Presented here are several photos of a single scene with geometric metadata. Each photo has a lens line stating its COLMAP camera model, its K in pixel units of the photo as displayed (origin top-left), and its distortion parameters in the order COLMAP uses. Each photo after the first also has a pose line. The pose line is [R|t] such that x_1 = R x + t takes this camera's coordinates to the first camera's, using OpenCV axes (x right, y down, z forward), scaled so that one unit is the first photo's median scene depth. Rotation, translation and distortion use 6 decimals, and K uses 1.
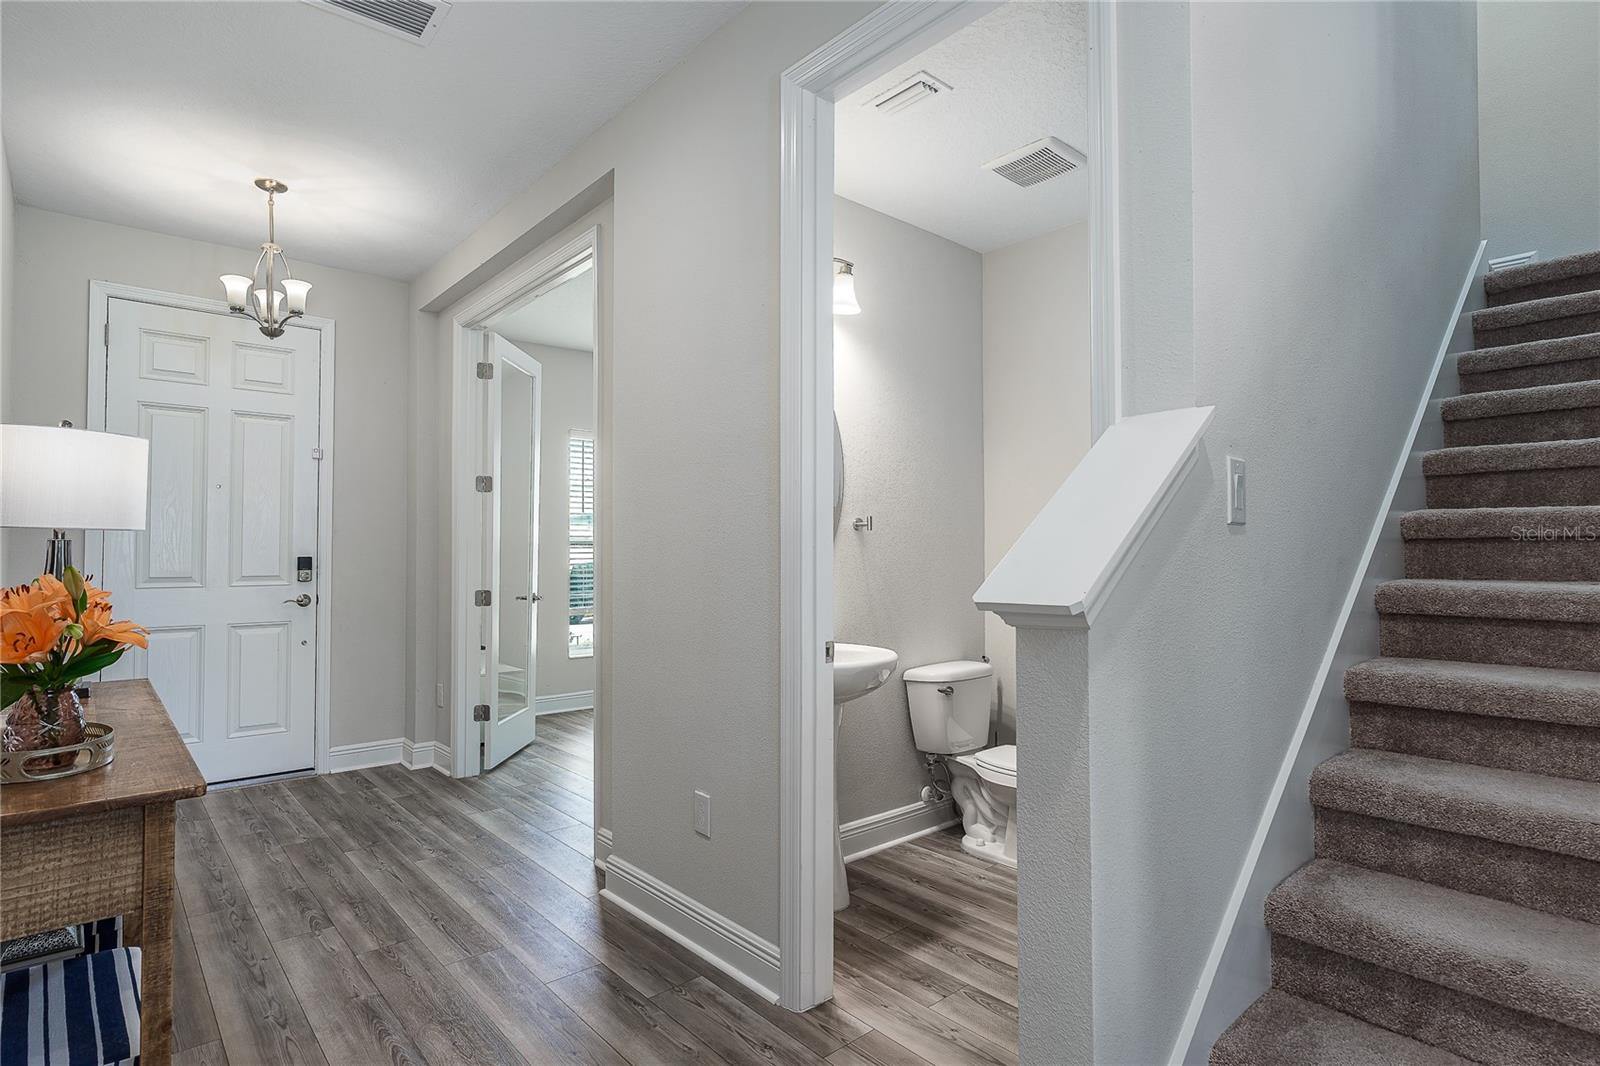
lens RADIAL K [[820.3, 0, 800.0], [0, 820.3, 533.0], [0, 0, 1]] dist [0.000463, 0.000098]
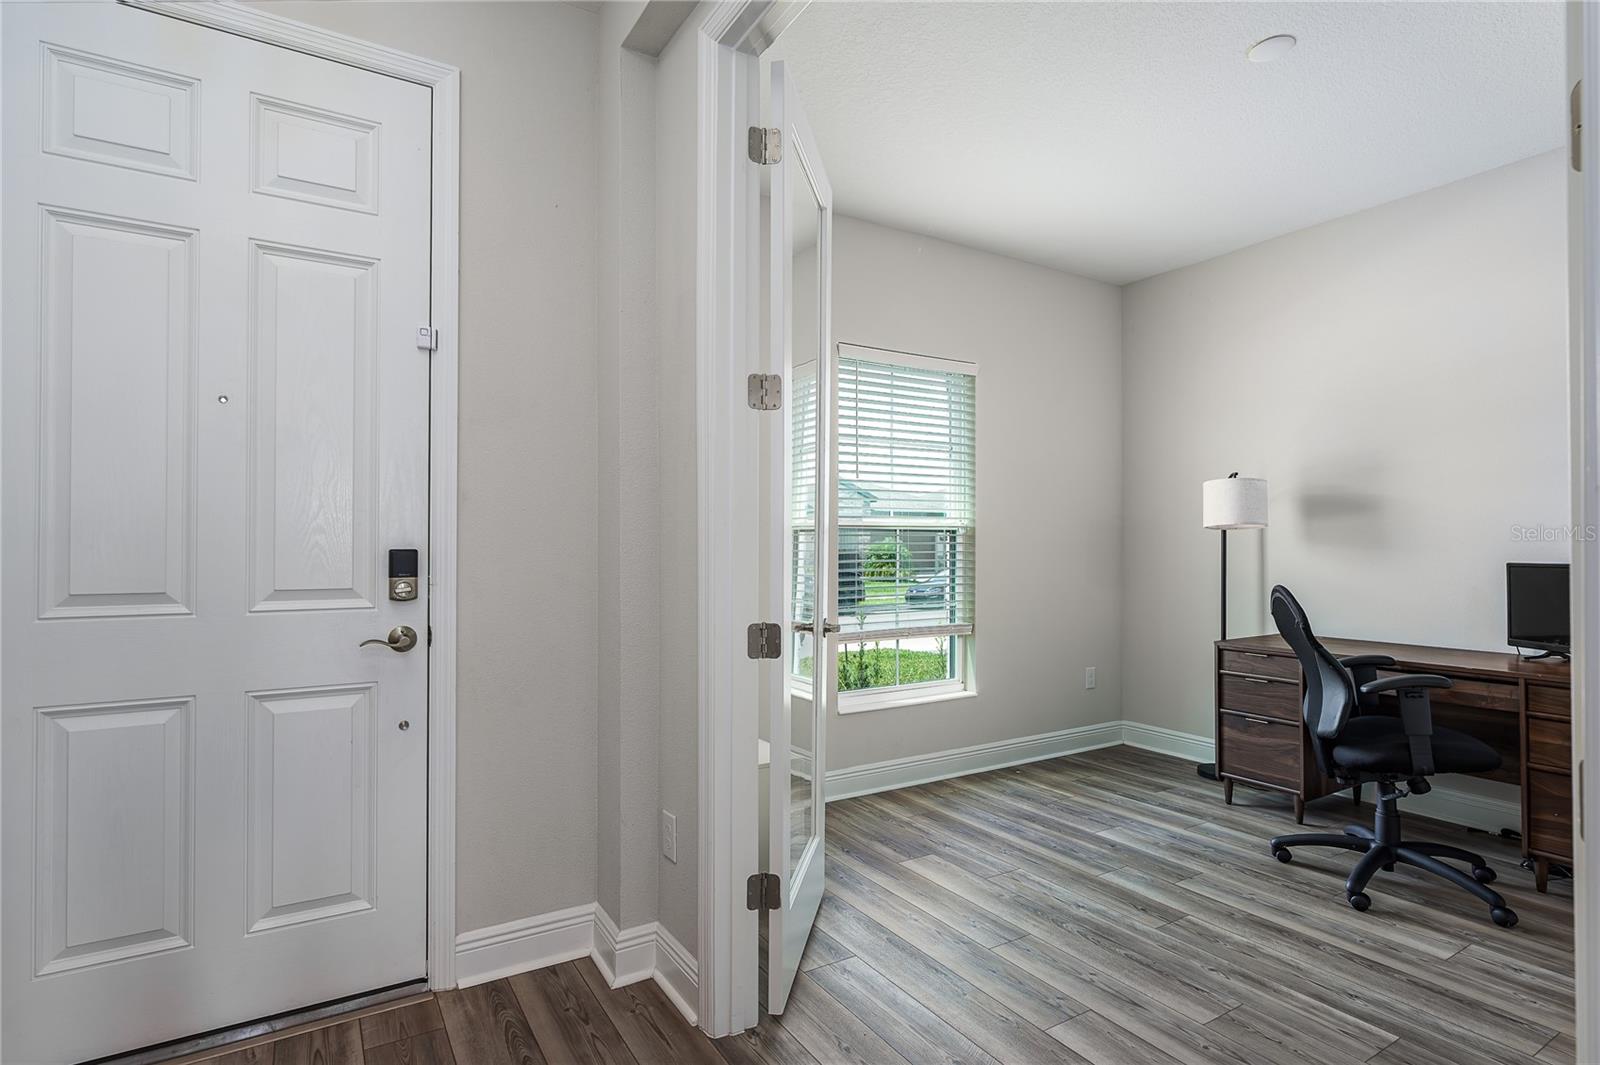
lens RADIAL K [[838.0, 0, 852.6], [0, 838.0, 536.9], [0, 0, 1]] dist [0.003322, 0.000604]
pose [[0.992031, 0.000184, -0.125993, -0.275449], [0.001613, 0.999898, 0.014166, 0.014774], [0.125983, -0.014256, 0.991930, 0.537475]]
